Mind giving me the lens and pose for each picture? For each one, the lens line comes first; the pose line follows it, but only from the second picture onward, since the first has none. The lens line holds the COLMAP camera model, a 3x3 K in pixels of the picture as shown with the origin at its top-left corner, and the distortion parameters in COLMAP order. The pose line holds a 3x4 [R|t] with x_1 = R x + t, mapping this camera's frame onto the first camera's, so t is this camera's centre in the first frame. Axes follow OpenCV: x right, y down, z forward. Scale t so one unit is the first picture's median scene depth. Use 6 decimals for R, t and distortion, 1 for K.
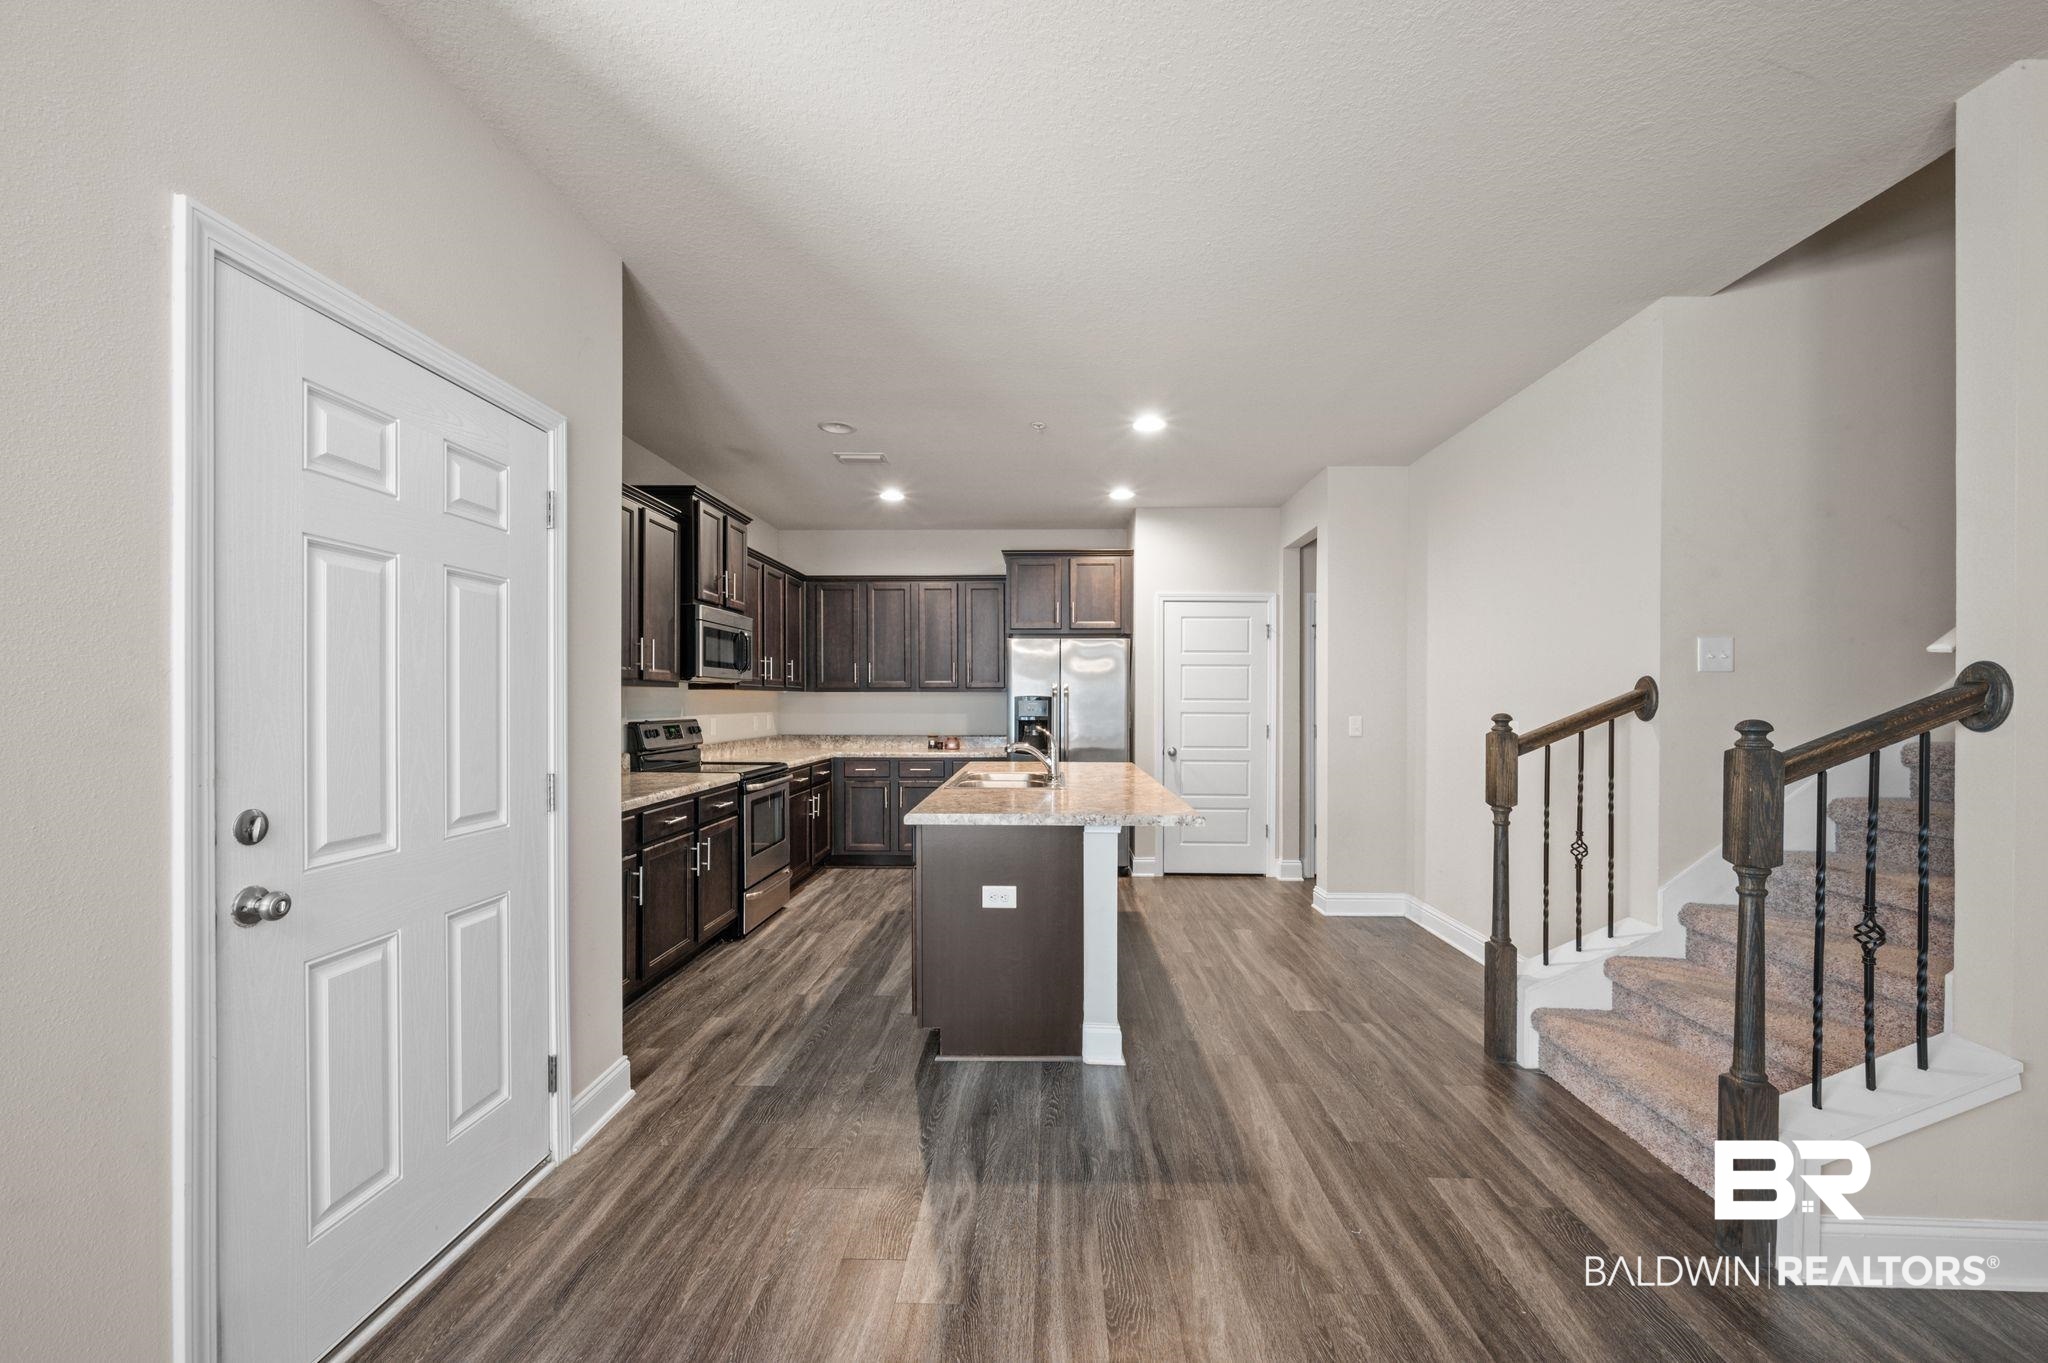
lens RADIAL K [[816.3, 0, 1026.2], [0, 816.3, 709.8], [0, 0, 1]] dist [0.000495, -0.000006]
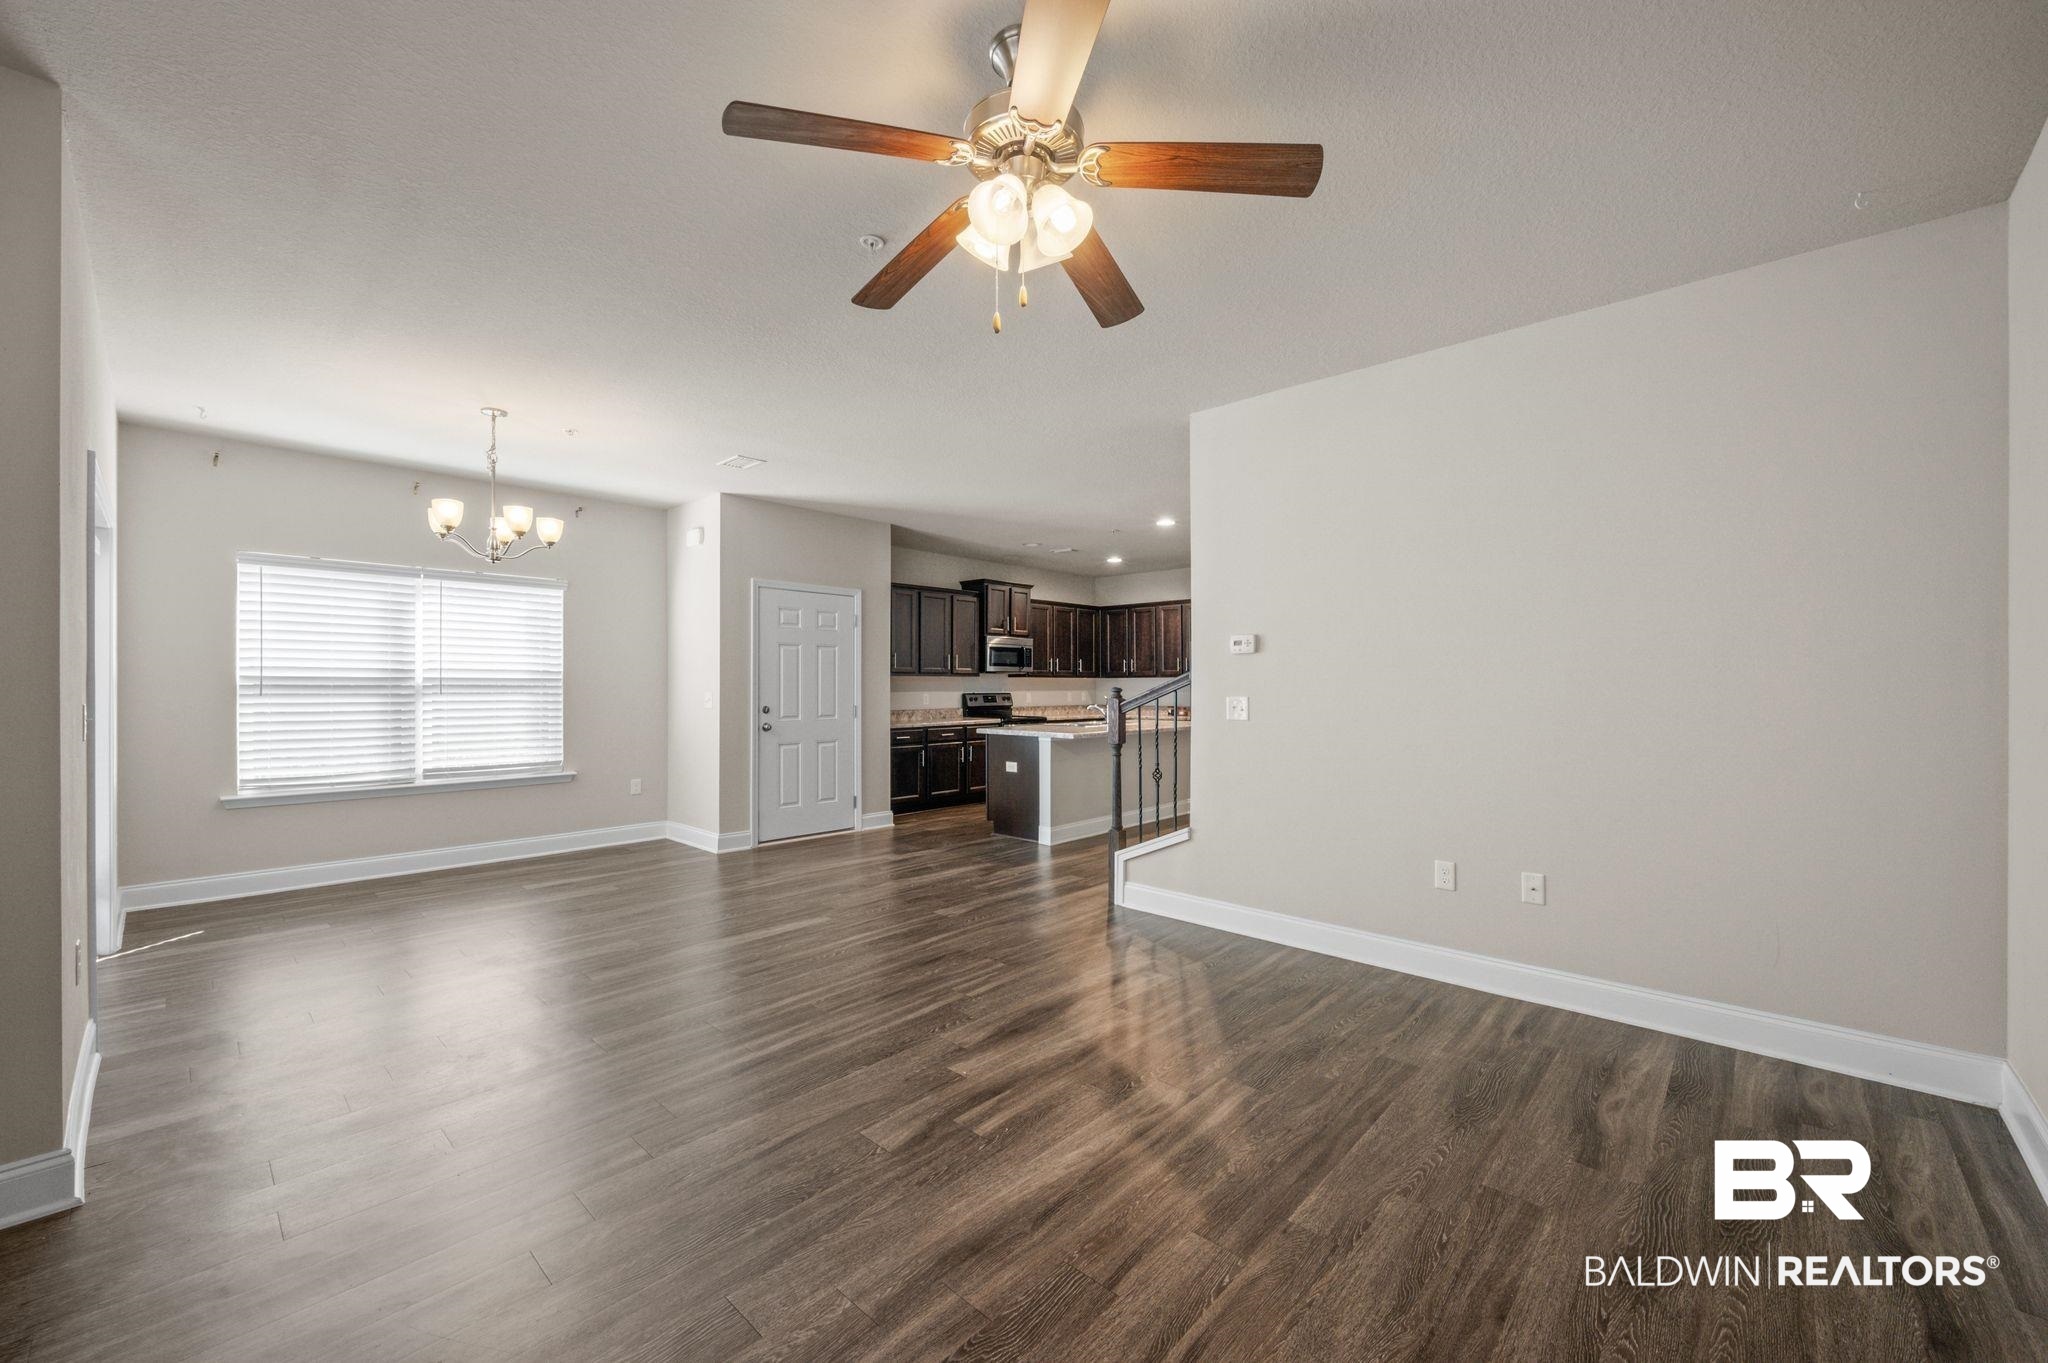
lens RADIAL K [[804.1, 0, 1019.7], [0, 804.1, 686.9], [0, 0, 1]] dist [-0.002259, -0.000239]
pose [[0.748472, -0.003218, -0.663159, 1.008821], [-0.004266, 0.999944, -0.009667, 0.018261], [0.663153, 0.010065, 0.748416, -0.461976]]
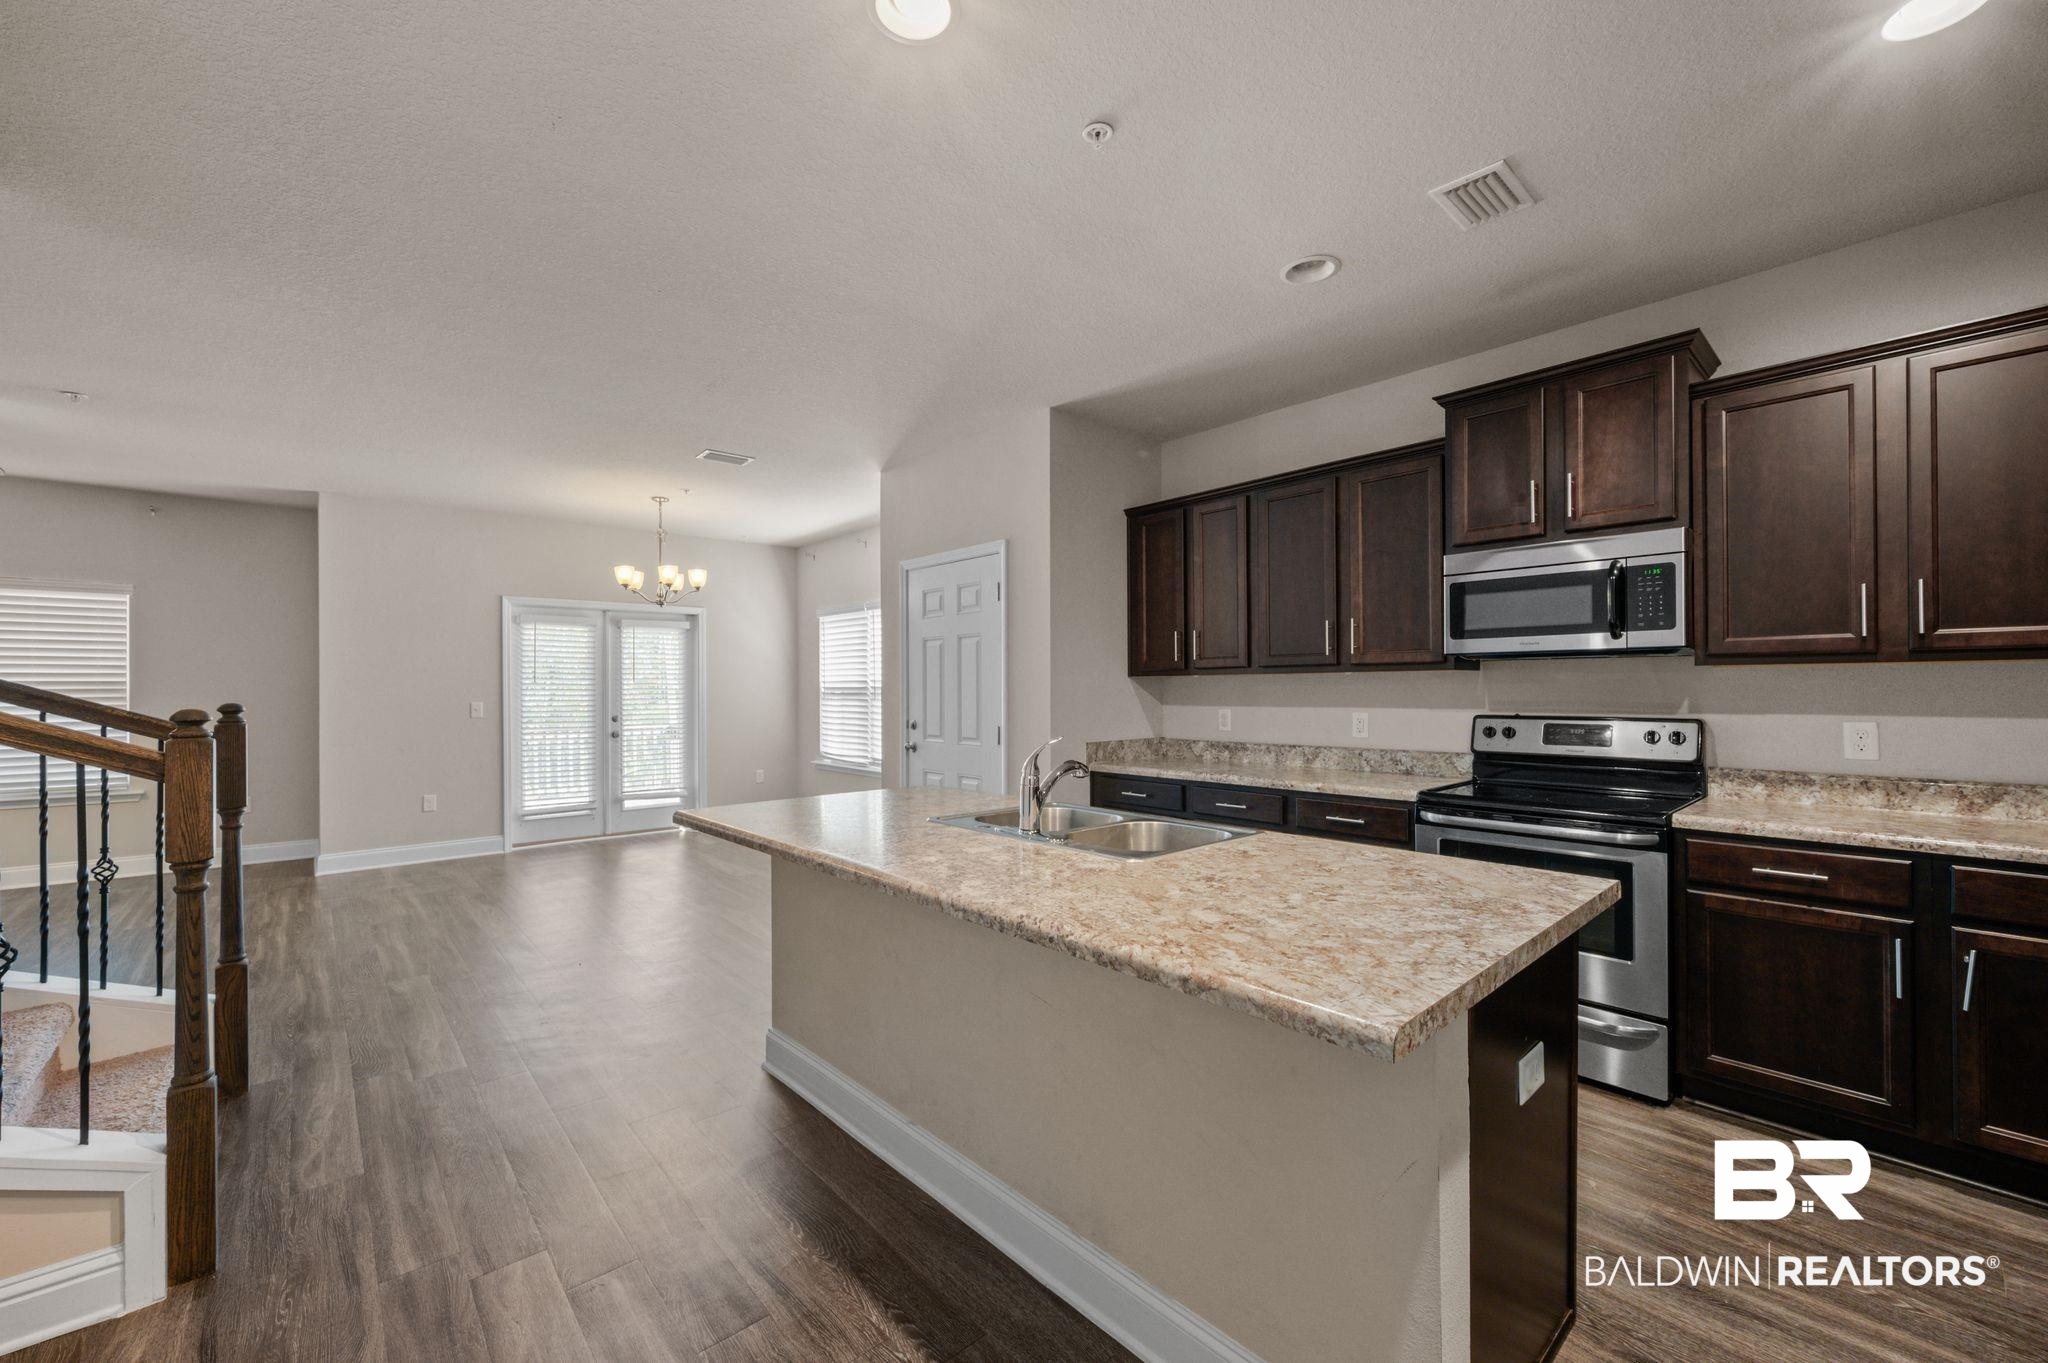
lens RADIAL K [[804.1, 0, 1019.7], [0, 804.1, 686.9], [0, 0, 1]] dist [-0.002259, -0.000239]
pose [[-0.721728, -0.005668, -0.692153, 0.378041], [-0.008554, 0.999963, 0.000731, -0.009877], [0.692124, 0.006449, -0.721750, 1.273942]]
